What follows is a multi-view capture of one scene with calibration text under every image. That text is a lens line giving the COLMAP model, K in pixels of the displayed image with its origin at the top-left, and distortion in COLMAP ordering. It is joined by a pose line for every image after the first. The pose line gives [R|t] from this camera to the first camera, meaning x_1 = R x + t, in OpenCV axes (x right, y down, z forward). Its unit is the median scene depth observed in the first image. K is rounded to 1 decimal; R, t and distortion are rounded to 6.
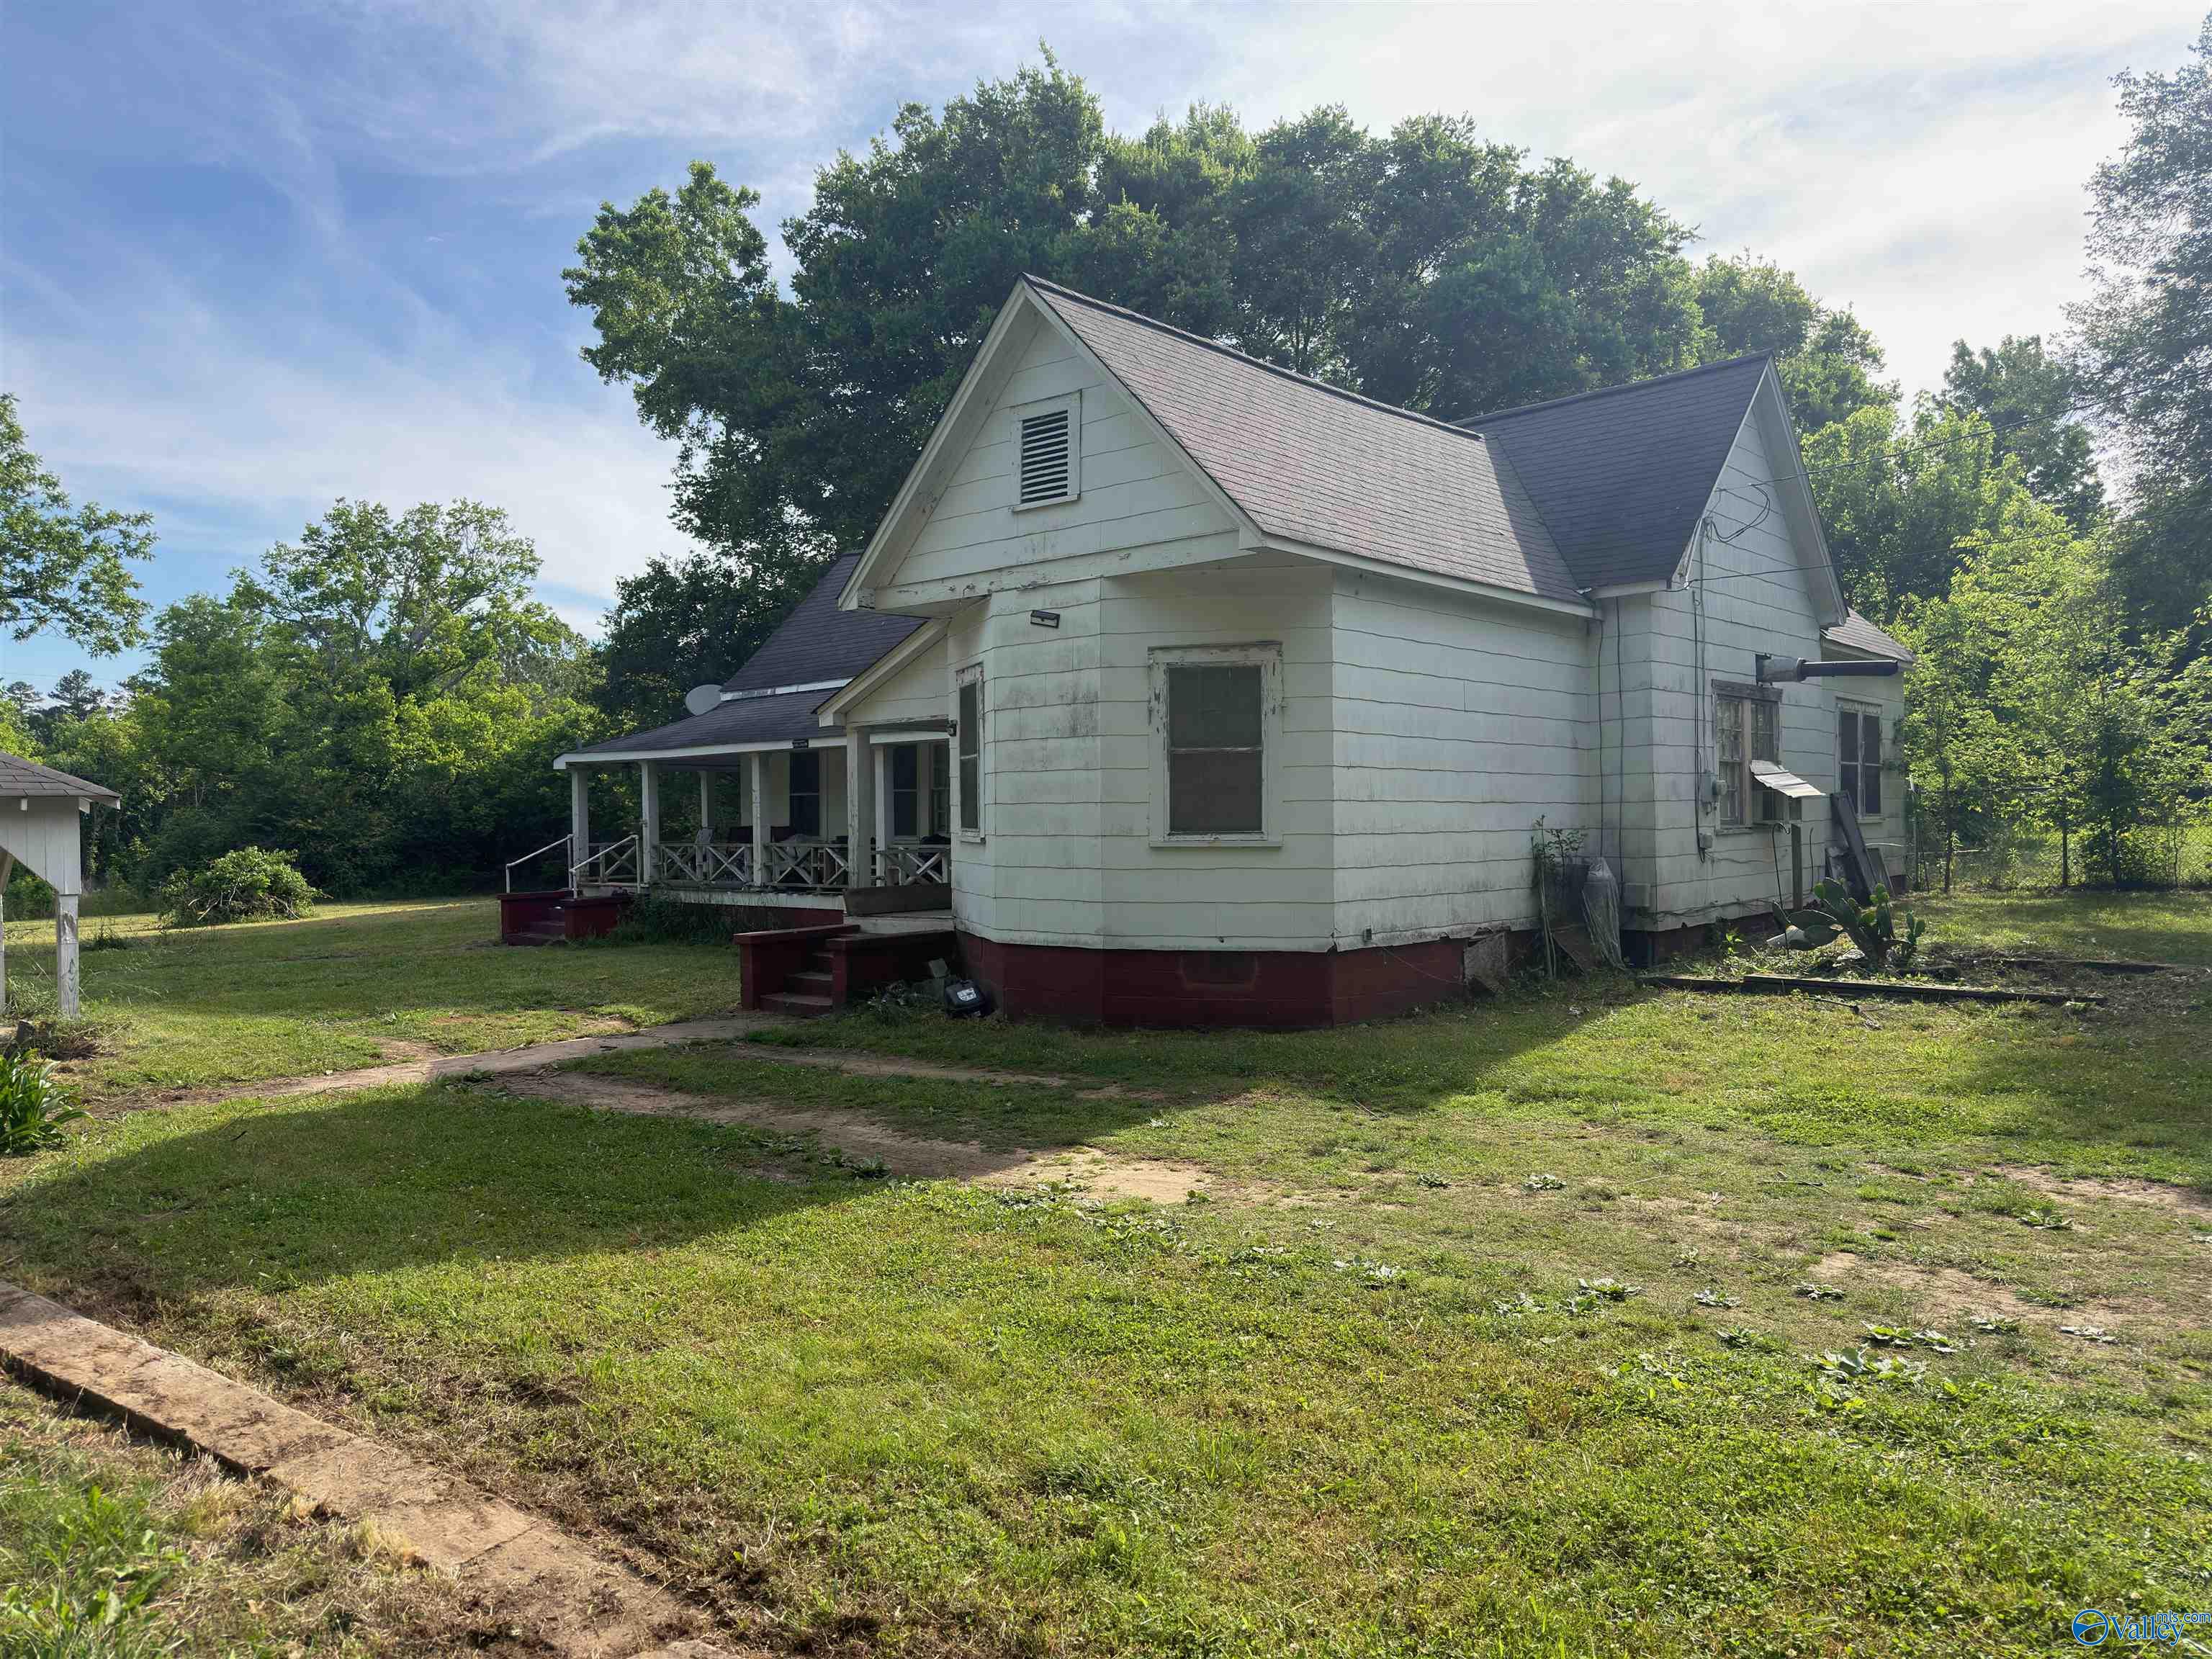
lens RADIAL K [[1509.4, 0, 1106.0], [0, 1509.4, 829.5], [0, 0, 1]] dist [0.109139, -0.148376]
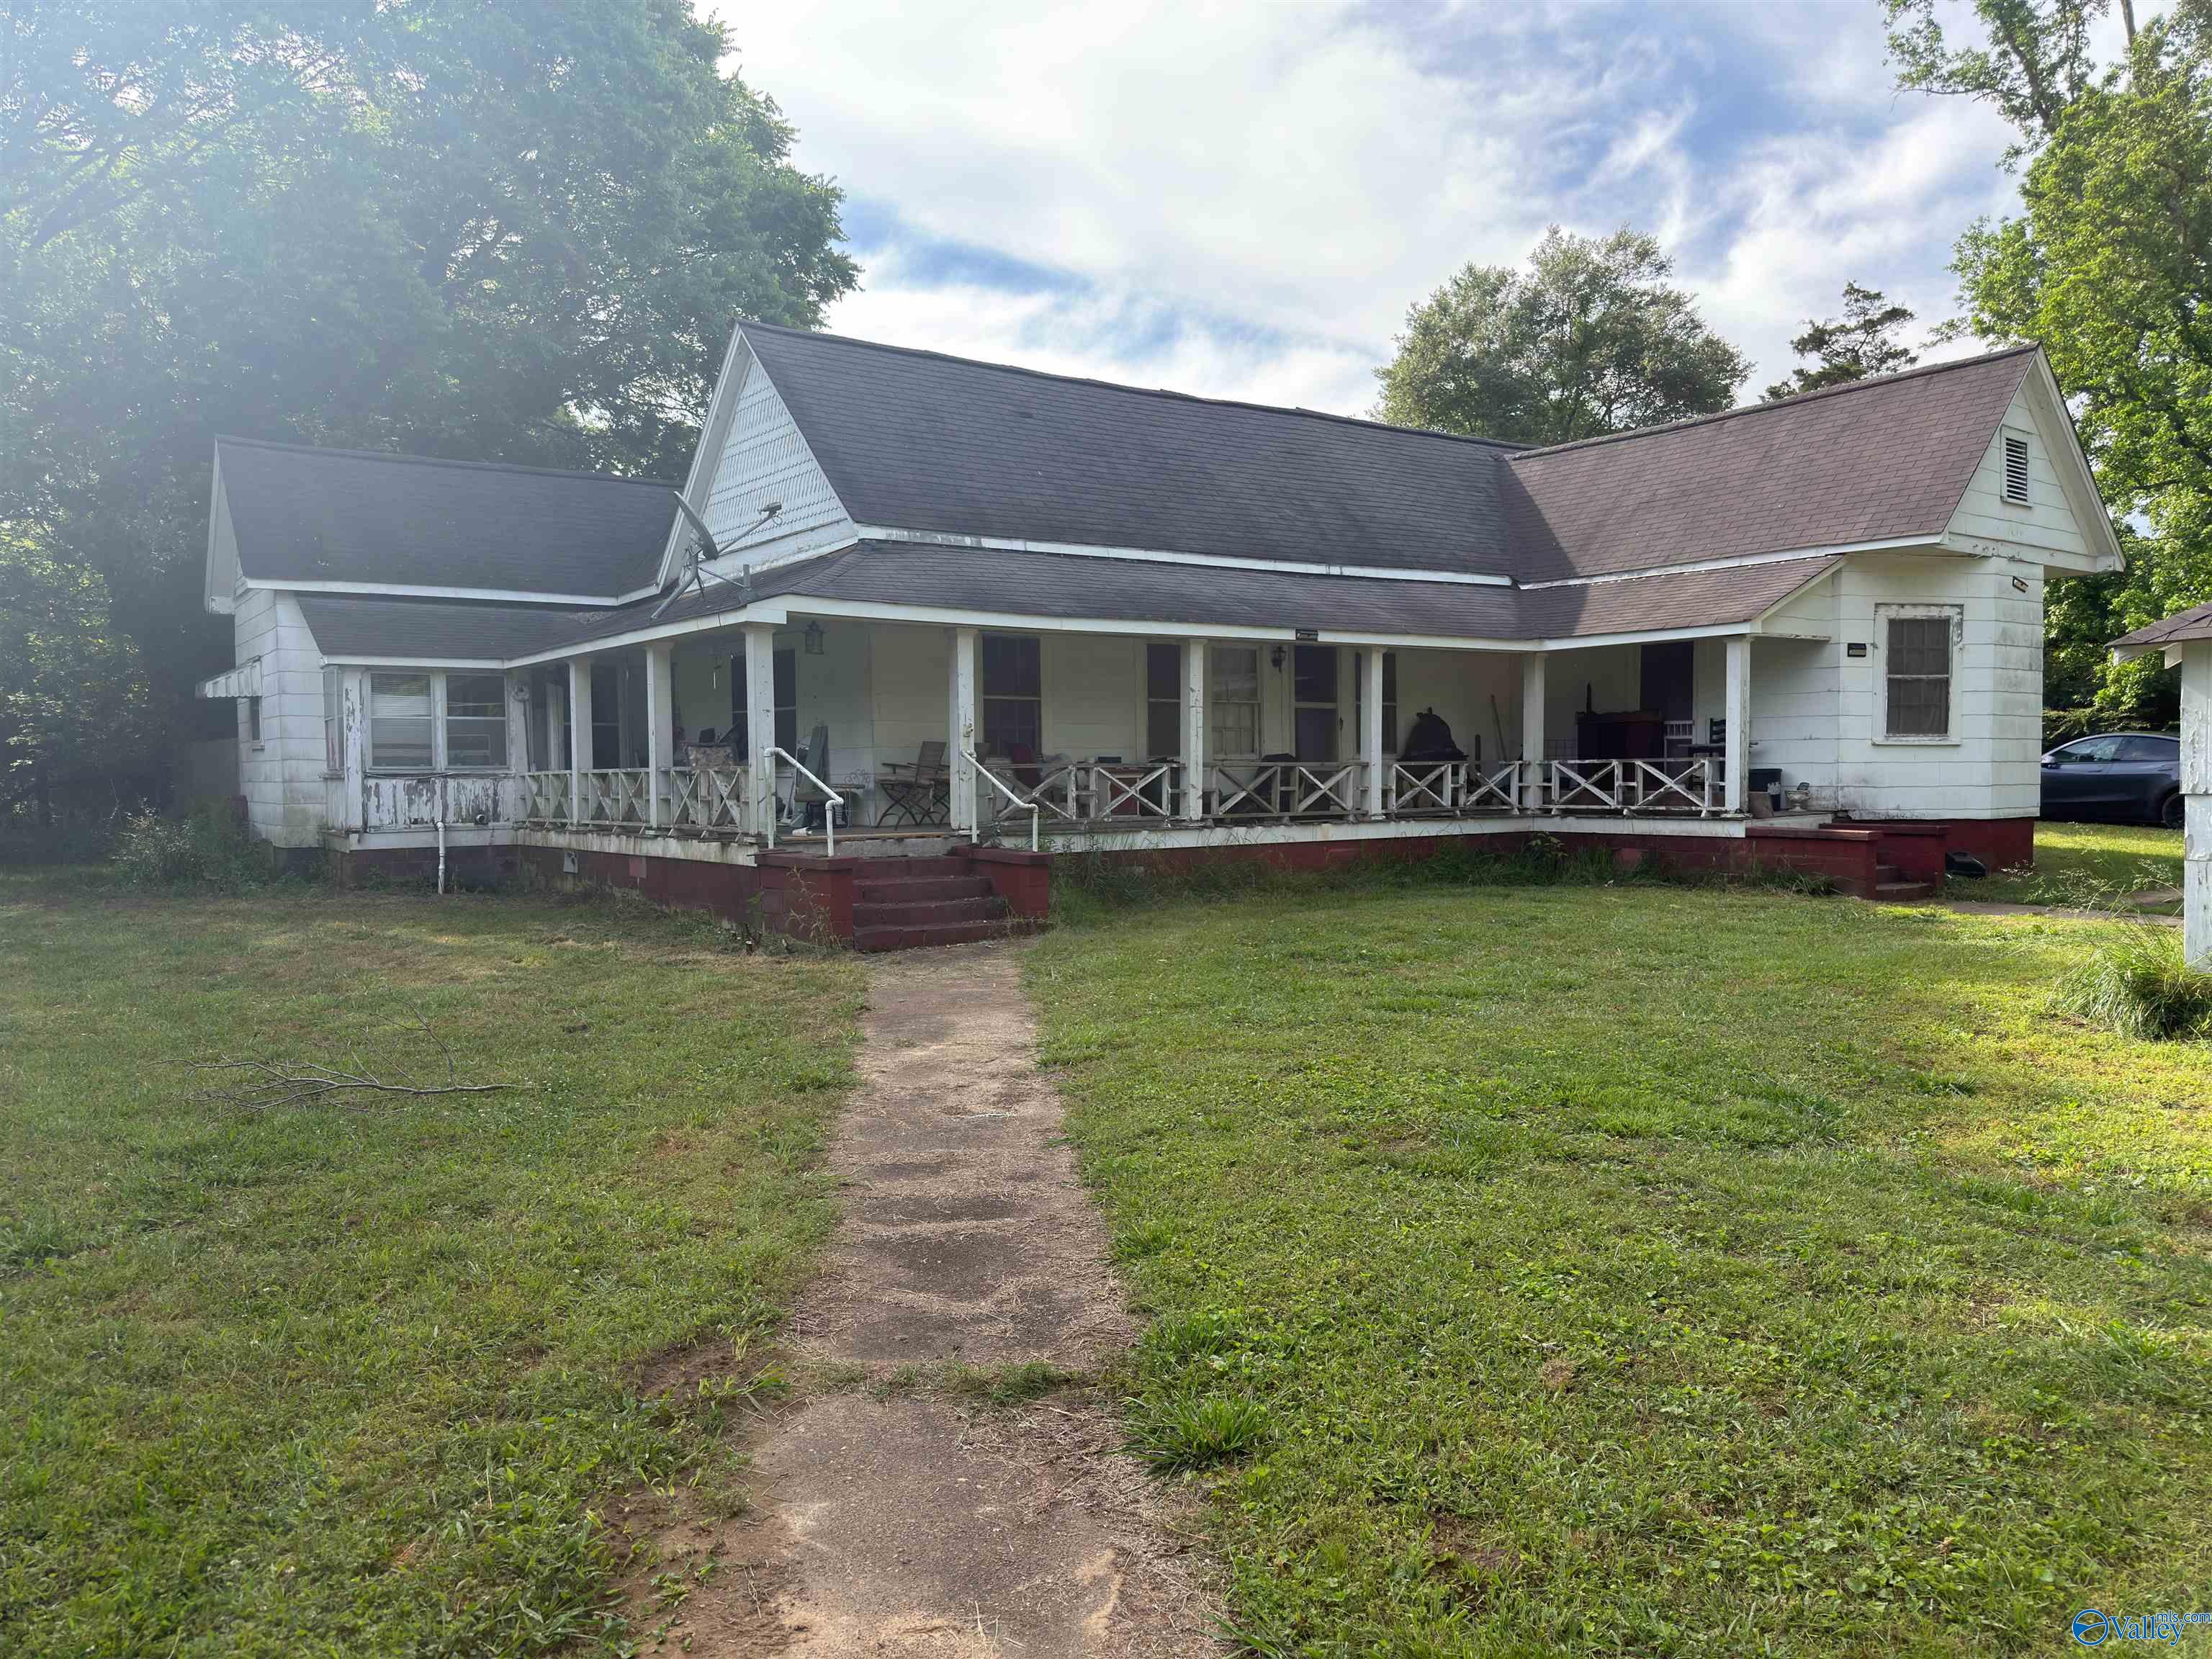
lens RADIAL K [[1509.4, 0, 1106.0], [0, 1509.4, 829.5], [0, 0, 1]] dist [0.109139, -0.148376]
pose [[0.222207, -0.043887, 0.974011, -0.995009], [0.018782, 0.998994, 0.040728, 0.011183], [-0.974819, 0.009244, 0.222807, 0.915035]]
